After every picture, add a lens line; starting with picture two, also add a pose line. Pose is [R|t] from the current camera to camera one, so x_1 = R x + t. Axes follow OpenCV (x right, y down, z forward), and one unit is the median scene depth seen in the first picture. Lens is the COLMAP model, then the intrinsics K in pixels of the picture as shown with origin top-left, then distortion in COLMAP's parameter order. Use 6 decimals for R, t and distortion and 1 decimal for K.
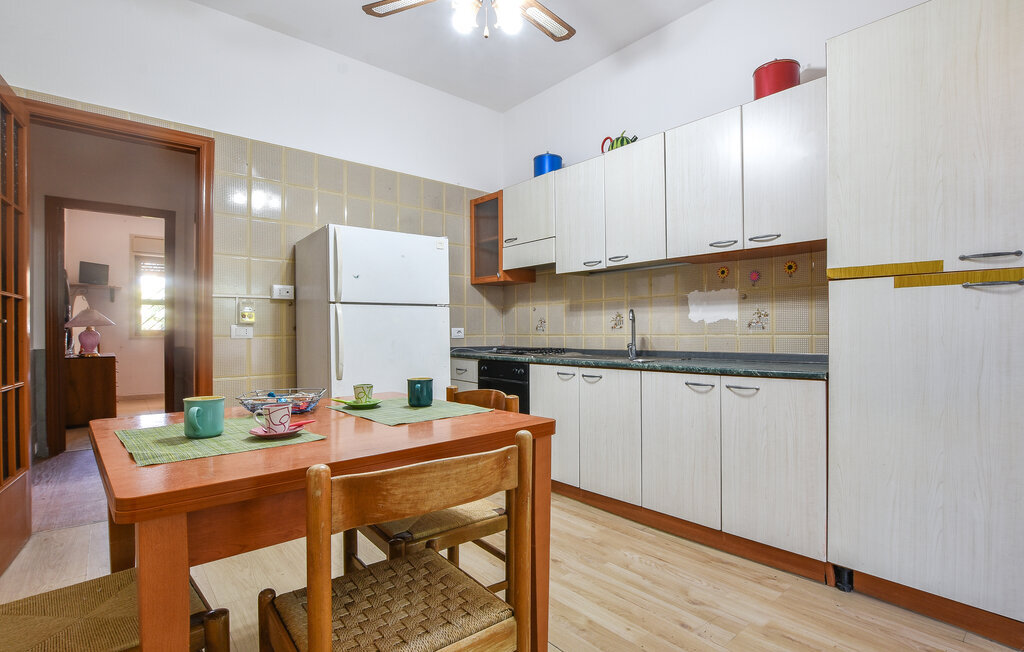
lens RADIAL K [[471.2, 0, 509.8], [0, 471.2, 334.6], [0, 0, 1]] dist [-0.020023, -0.000017]
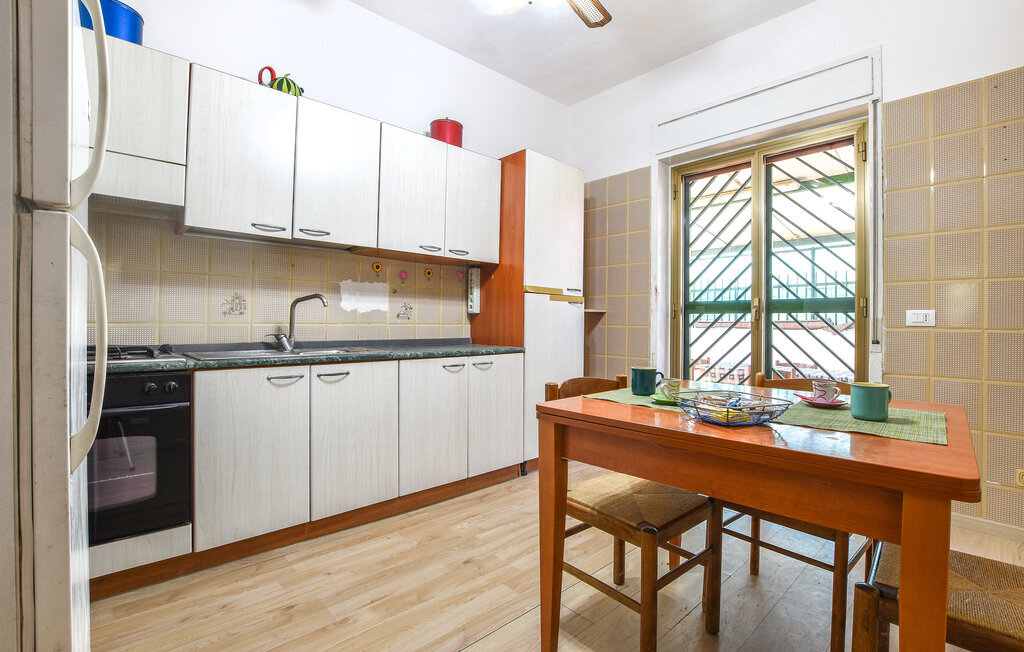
lens RADIAL K [[471.2, 0, 509.8], [0, 471.2, 334.6], [0, 0, 1]] dist [-0.020023, -0.000017]
pose [[-0.032306, -0.017813, 0.999319, -0.679706], [-0.005334, 0.999830, 0.017649, 0.003882], [-0.999464, -0.004761, -0.032395, 0.759504]]
